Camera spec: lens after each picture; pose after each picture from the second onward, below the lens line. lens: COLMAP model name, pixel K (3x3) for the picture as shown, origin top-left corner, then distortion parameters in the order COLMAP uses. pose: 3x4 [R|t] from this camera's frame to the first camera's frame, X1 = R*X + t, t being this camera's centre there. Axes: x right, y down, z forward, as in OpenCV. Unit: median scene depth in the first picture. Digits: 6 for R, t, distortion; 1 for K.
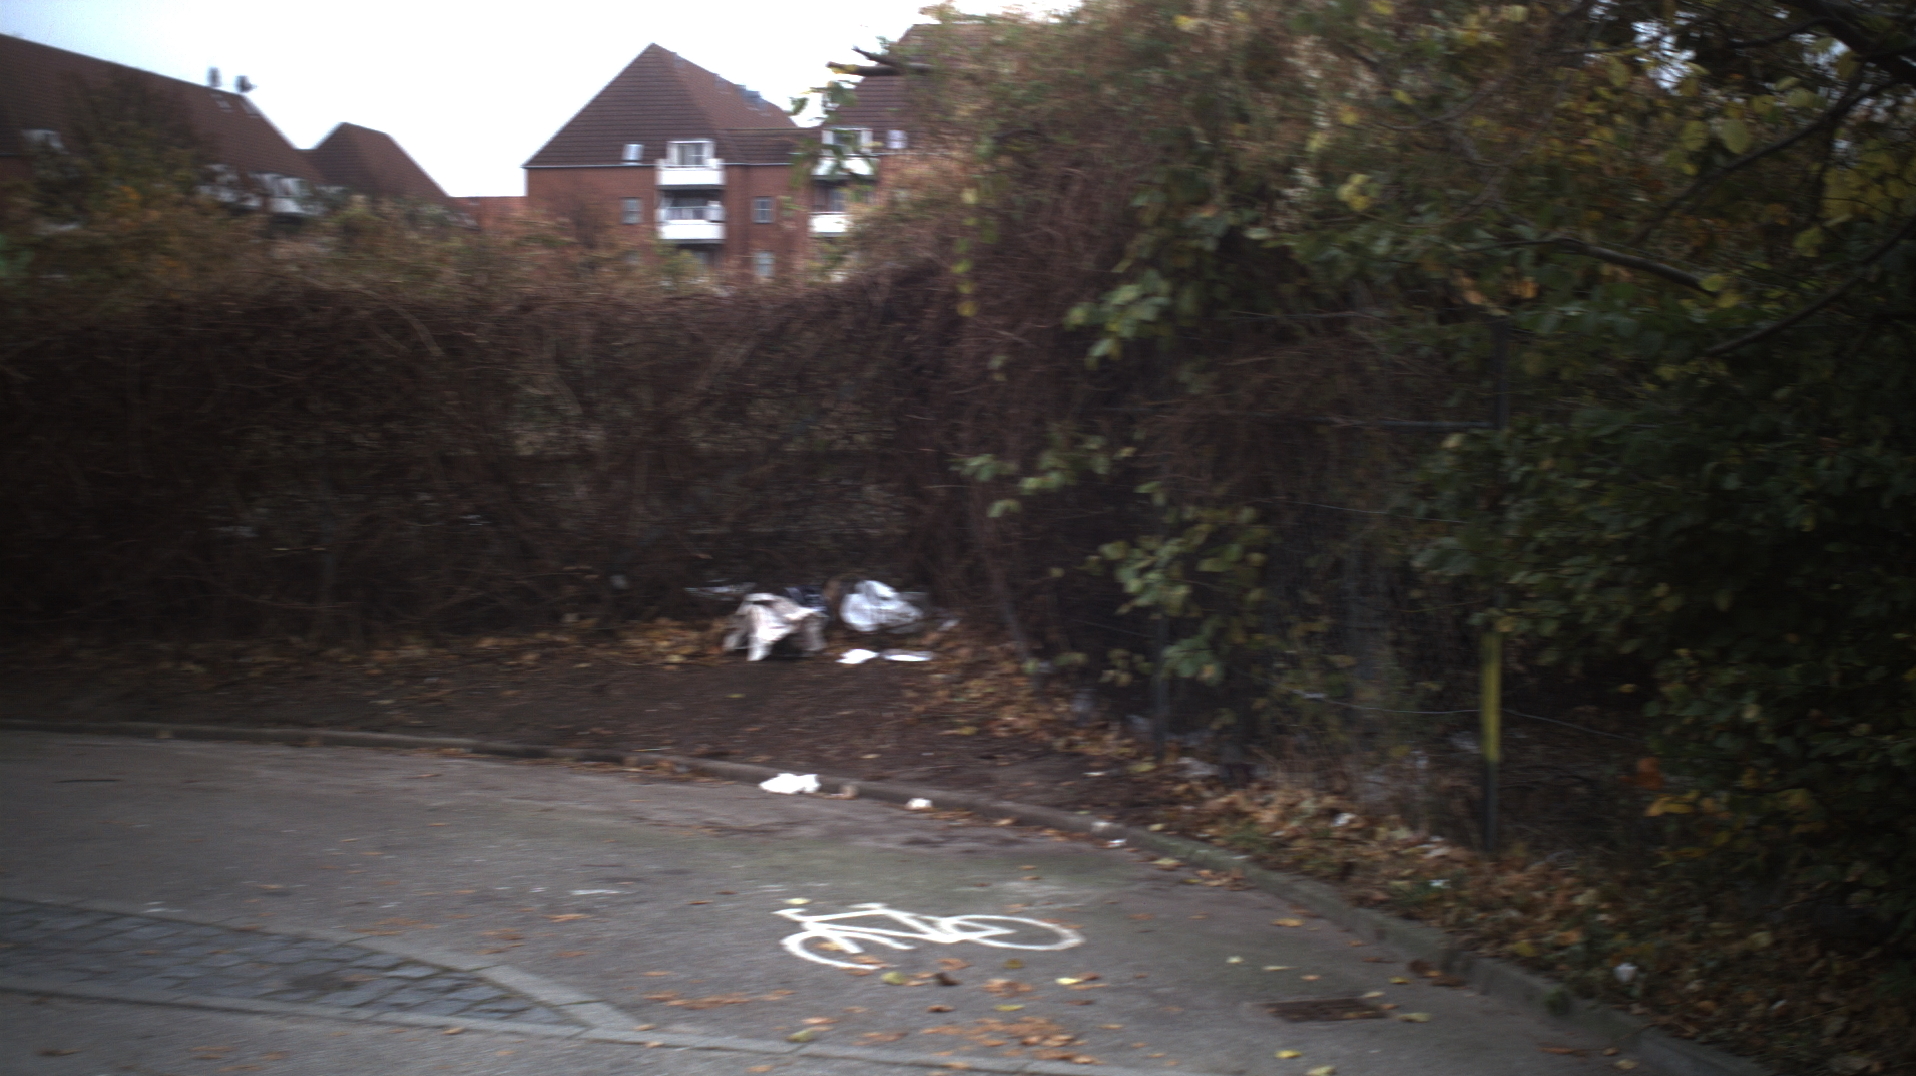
lens RADIAL K [[3396.7, 0, 957.1], [0, 3396.7, 540.2], [0, 0, 1]] dist [-0.240507, 0.000000]
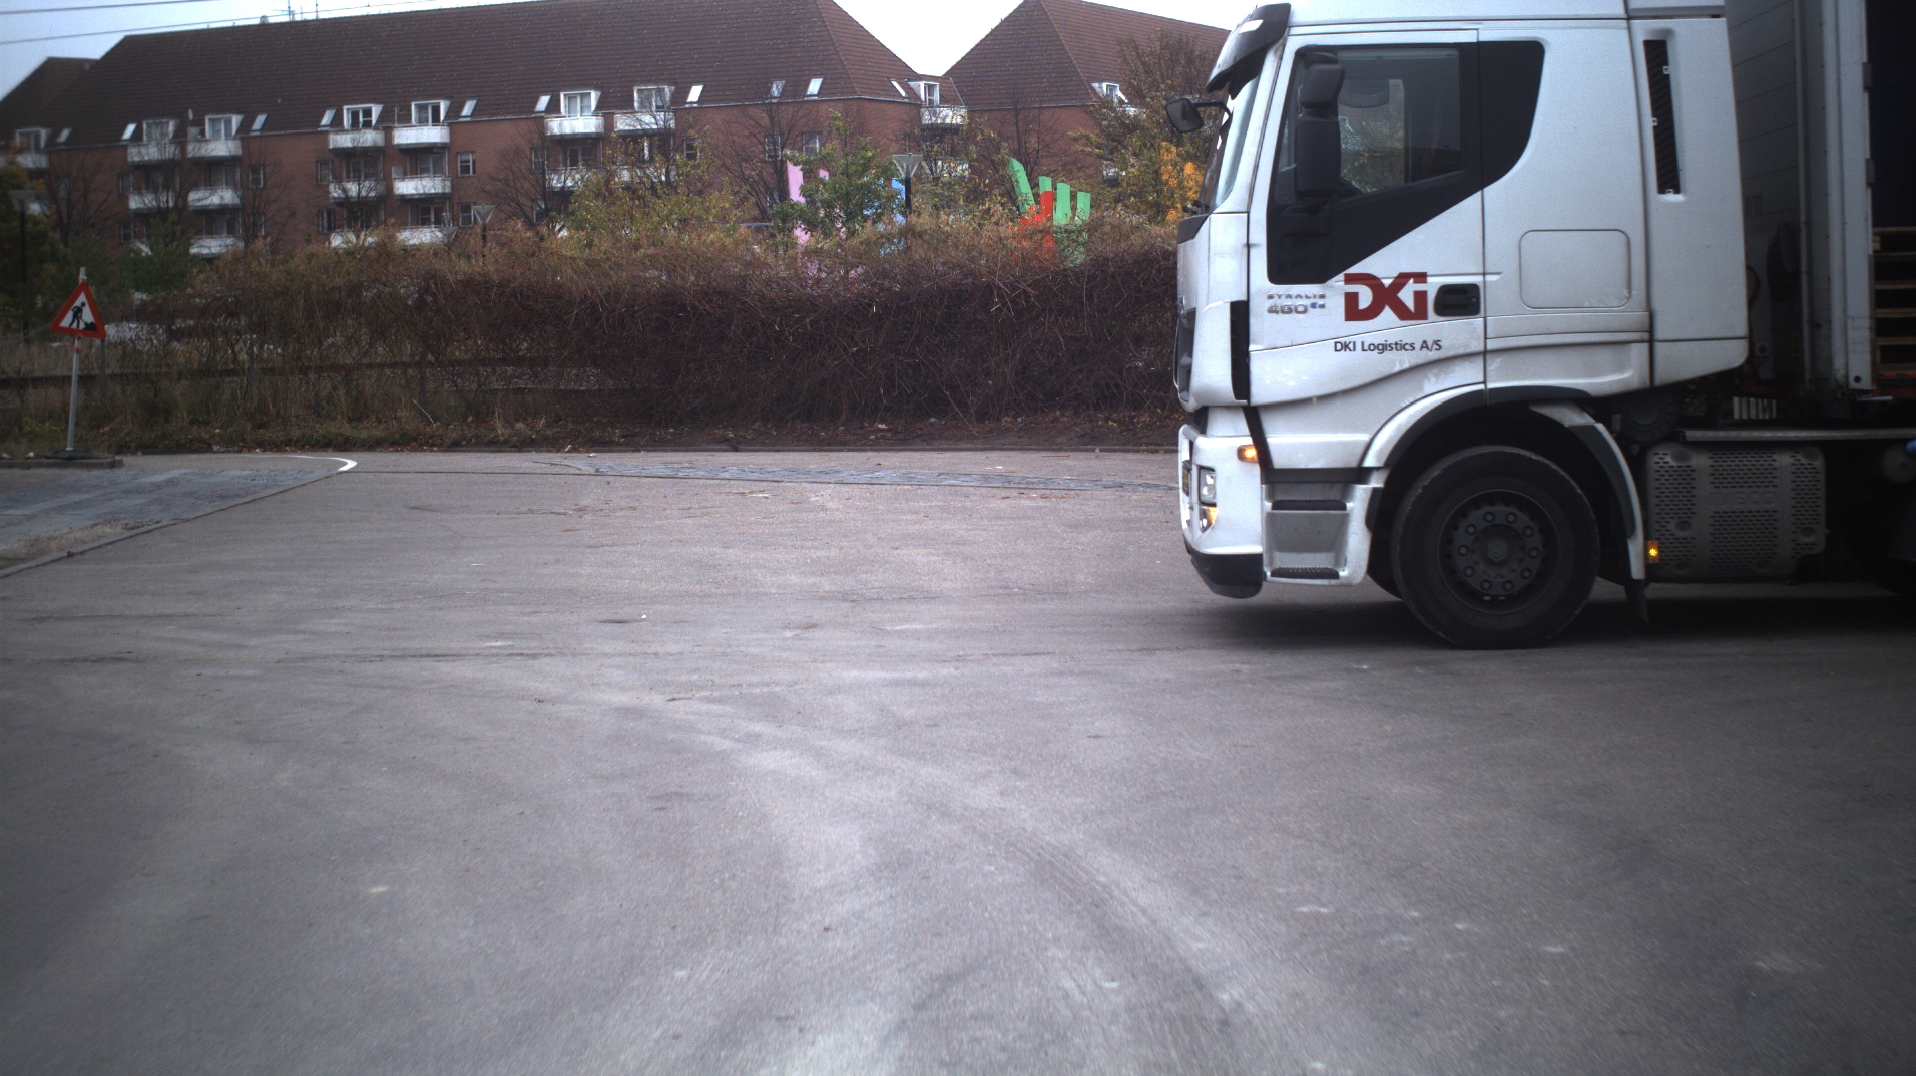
lens RADIAL K [[3396.7, 0, 954.6], [0, 3396.7, 533.4], [0, 0, 1]] dist [-0.240507, 0.000000]
pose [[0.949601, 0.000766, -0.313460, 0.370605], [0.006130, 0.999760, 0.021011, 0.062643], [0.313401, -0.021873, 0.949369, -1.143831]]
